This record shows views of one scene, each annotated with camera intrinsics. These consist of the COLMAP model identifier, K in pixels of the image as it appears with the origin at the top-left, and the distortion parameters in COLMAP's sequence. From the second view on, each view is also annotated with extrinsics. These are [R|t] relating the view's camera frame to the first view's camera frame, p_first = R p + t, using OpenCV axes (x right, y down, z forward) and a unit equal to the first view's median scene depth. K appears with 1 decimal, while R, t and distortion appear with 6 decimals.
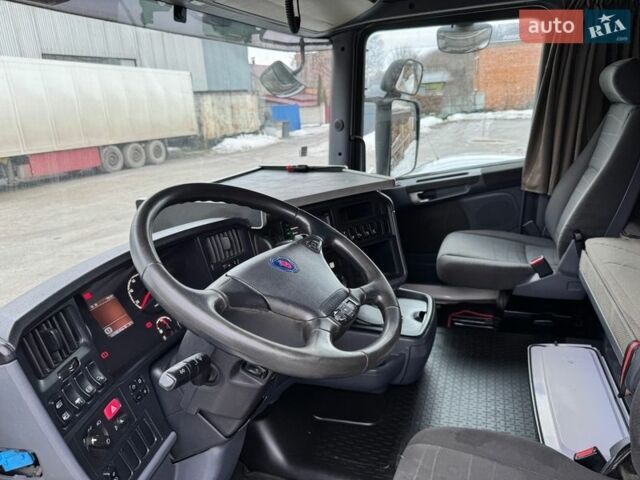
lens RADIAL K [[464.6, 0, 320.0], [0, 464.6, 240.0], [0, 0, 1]] dist [0.009359, 0.002093]
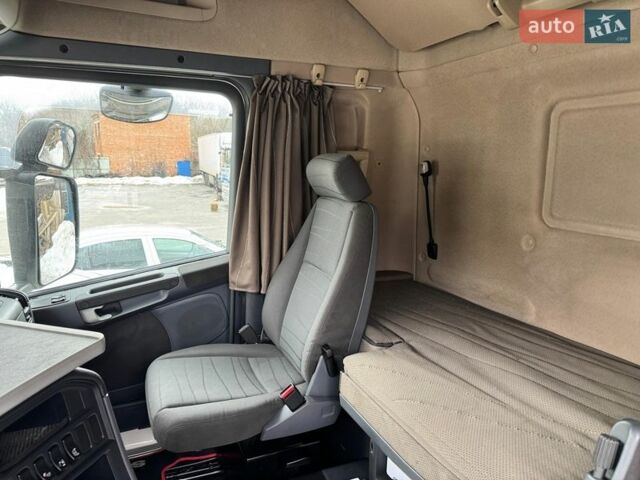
lens RADIAL K [[464.6, 0, 320.0], [0, 464.6, 240.0], [0, 0, 1]] dist [0.009359, 0.002093]
pose [[0.729190, -0.054139, 0.682167, -0.014146], [0.144787, 0.986503, -0.076476, -0.102685], [-0.668819, 0.154535, 0.727186, 0.257425]]
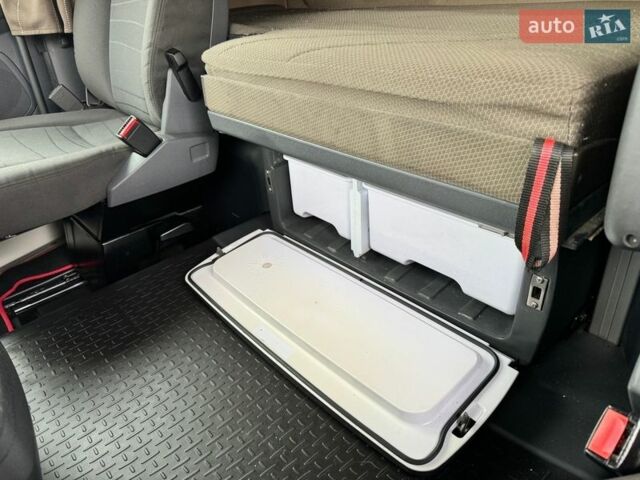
lens RADIAL K [[464.6, 0, 320.0], [0, 464.6, 240.0], [0, 0, 1]] dist [0.009359, 0.002093]
pose [[0.495507, -0.421588, 0.759432, 0.090757], [0.301892, 0.903395, 0.304531, 0.048128], [-0.814453, 0.078369, 0.574912, 0.395607]]
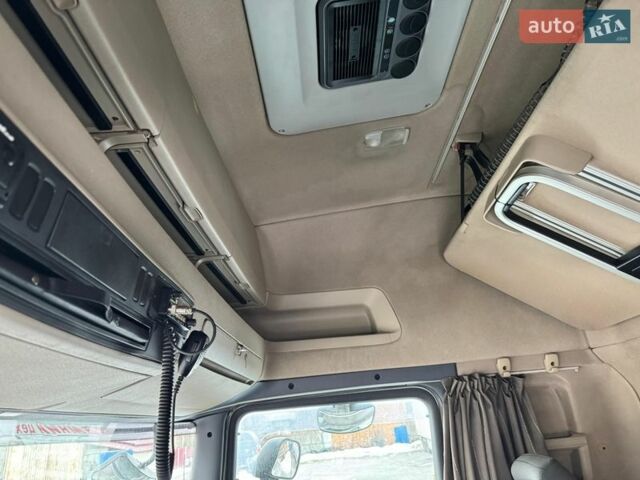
lens RADIAL K [[465.4, 0, 320.1], [0, 465.4, 254.3], [0, 0, 1]] dist [0.015726, 0.004486]
pose [[0.952158, 0.074609, 0.296359, -0.033898], [0.125696, 0.788311, -0.602301, -0.142454], [-0.278560, 0.610736, 0.741219, 0.140964]]
